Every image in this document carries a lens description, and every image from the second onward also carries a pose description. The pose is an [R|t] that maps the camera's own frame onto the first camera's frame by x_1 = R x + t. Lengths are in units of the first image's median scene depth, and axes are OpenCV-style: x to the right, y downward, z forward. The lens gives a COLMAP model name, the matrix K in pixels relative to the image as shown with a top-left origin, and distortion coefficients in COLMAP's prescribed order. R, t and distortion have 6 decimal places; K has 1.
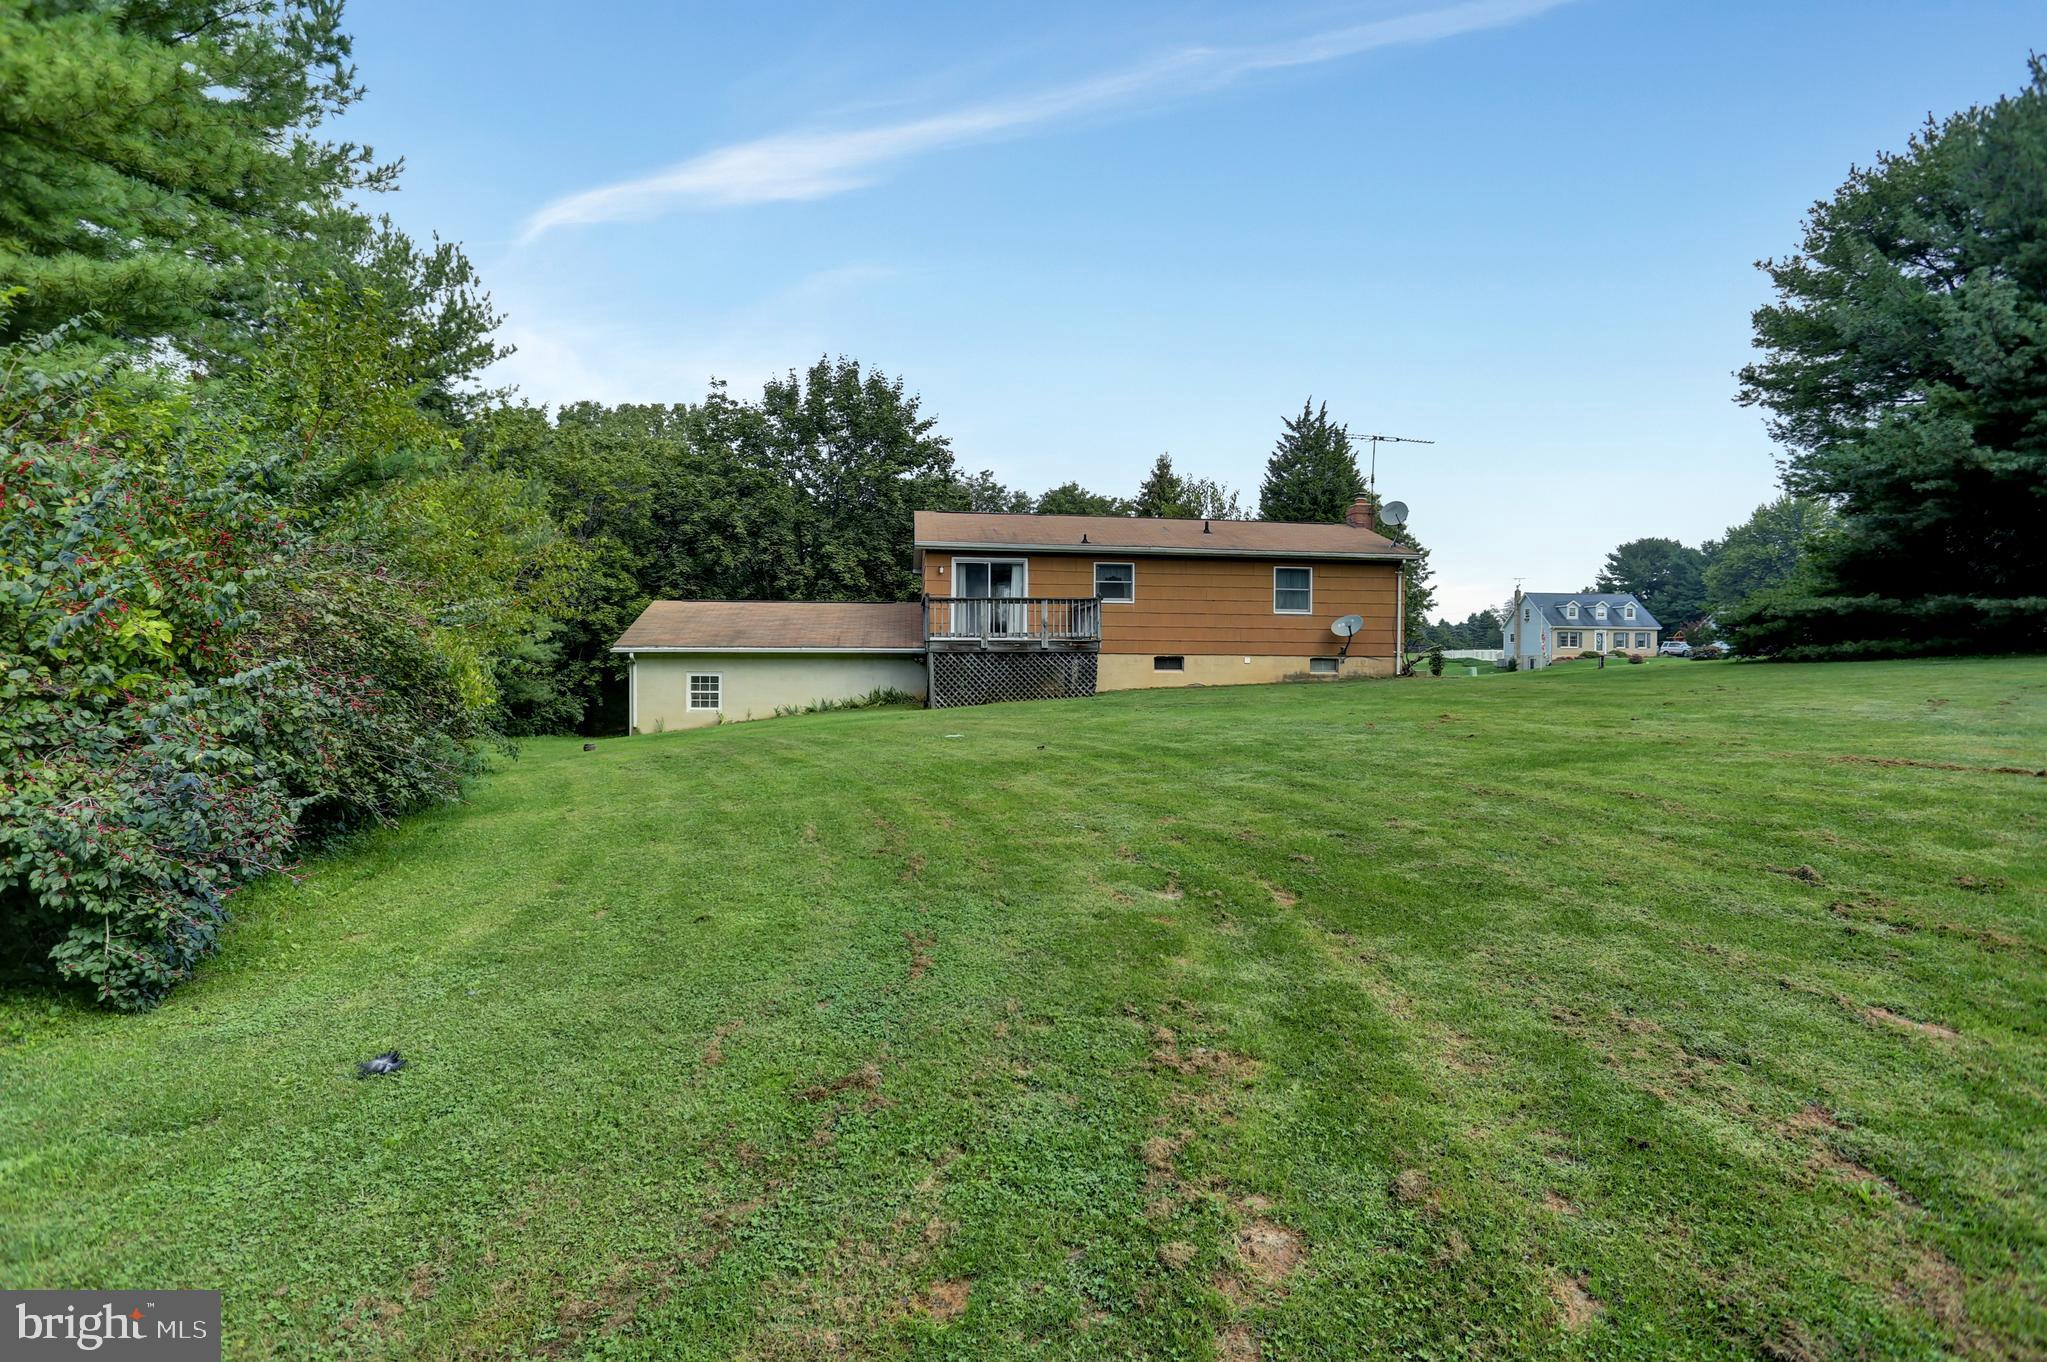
lens RADIAL K [[978.5, 0, 1023.5], [0, 978.5, 681.0], [0, 0, 1]] dist [-0.066189, 0.022258]
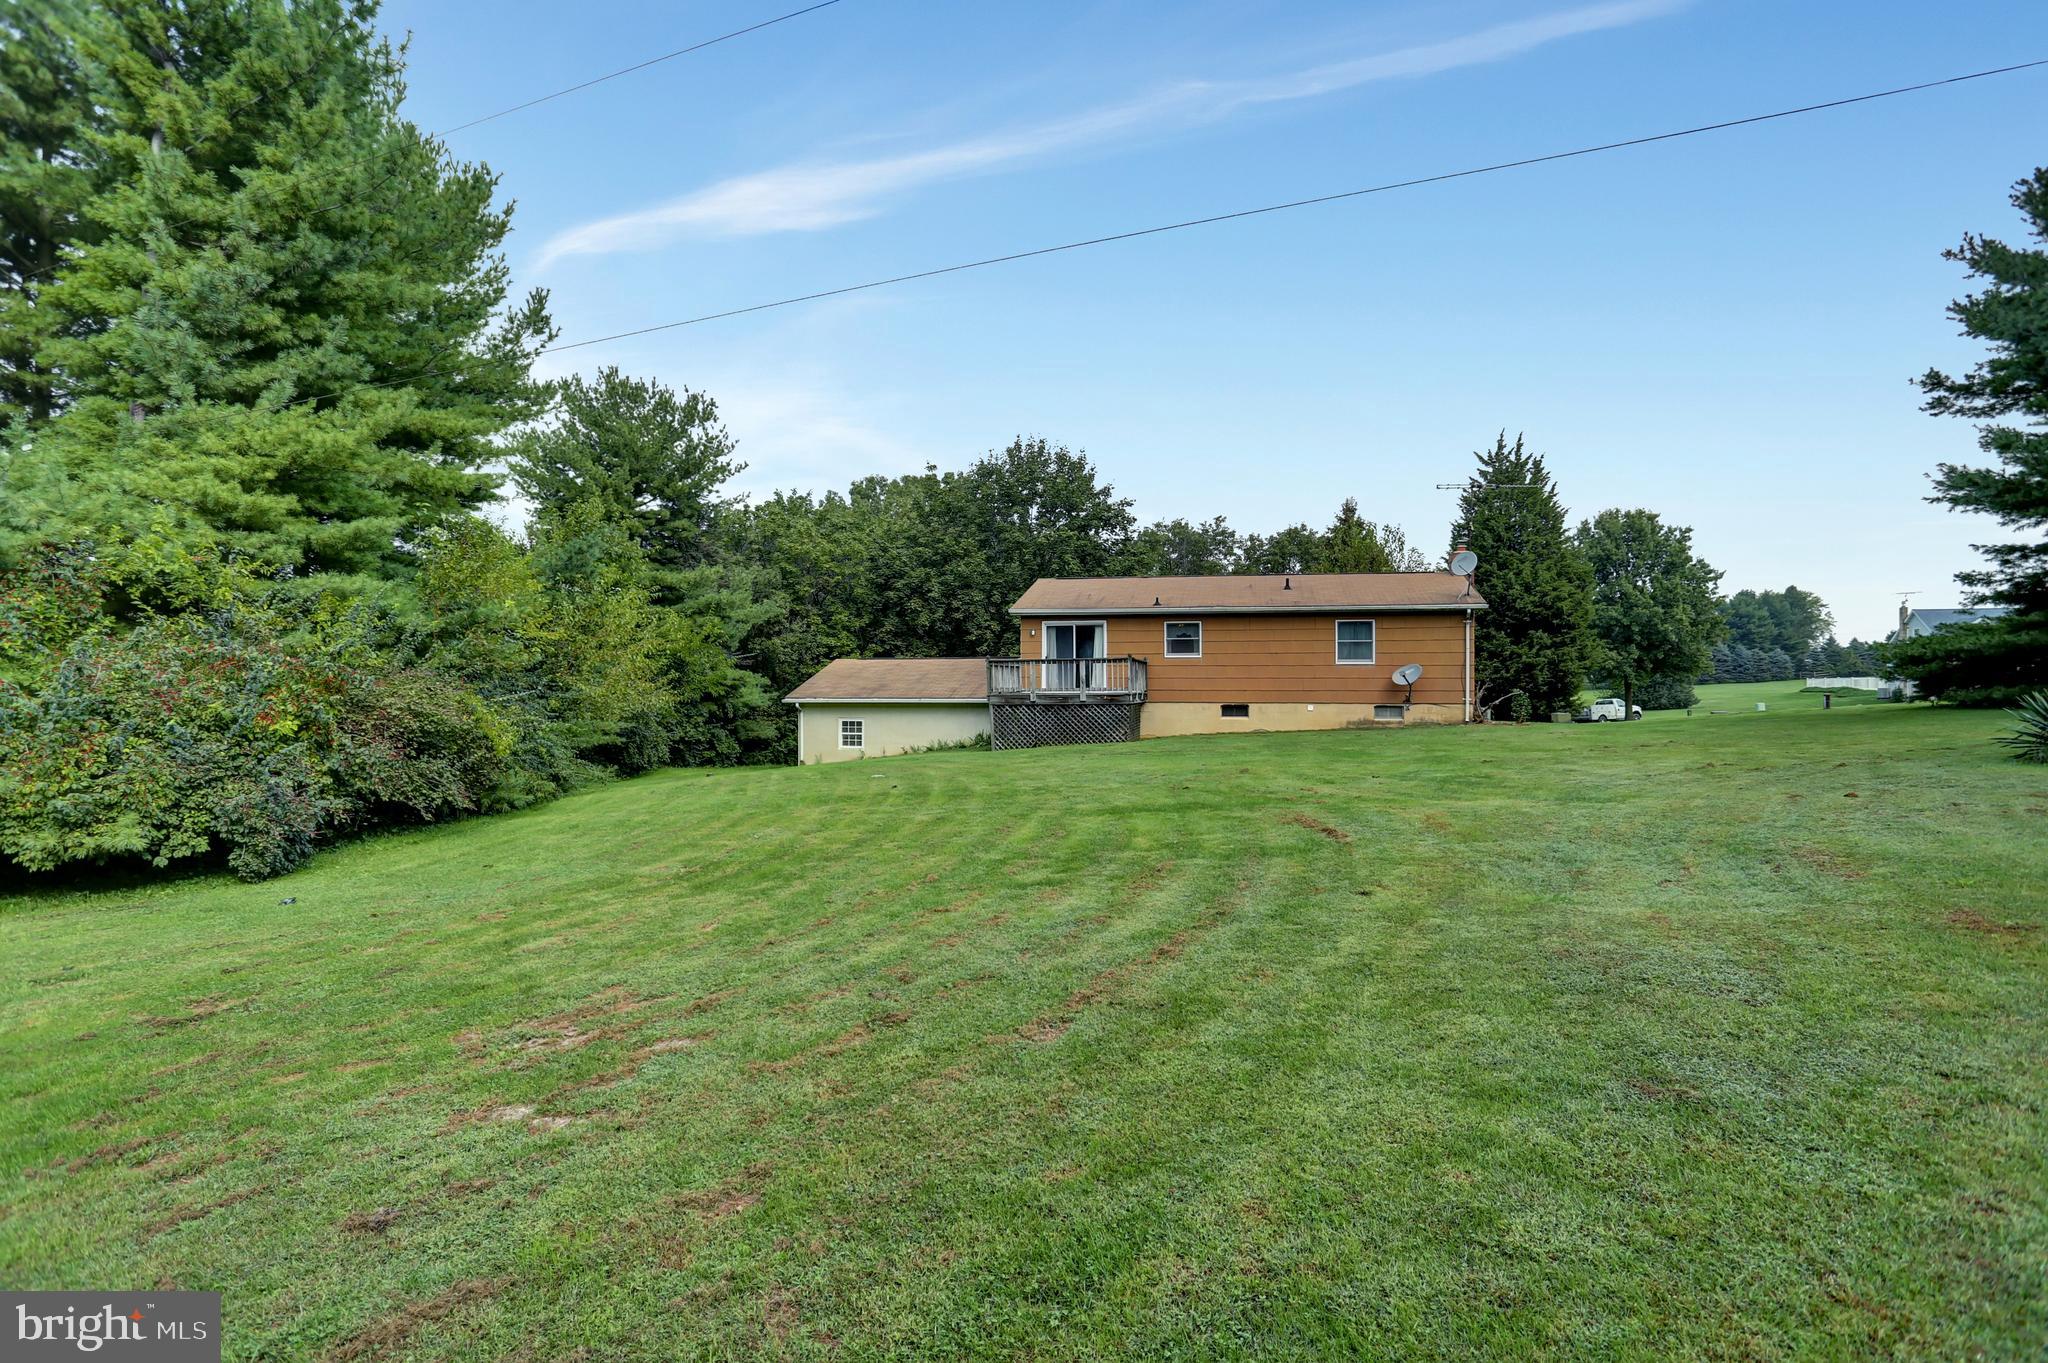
lens RADIAL K [[977.4, 0, 1031.6], [0, 977.4, 662.6], [0, 0, 1]] dist [-0.062143, 0.029527]
pose [[0.945227, -0.014741, -0.326079, 0.287714], [-0.001690, 0.998745, -0.050049, -0.016887], [0.326408, 0.047859, 0.944017, -0.113215]]
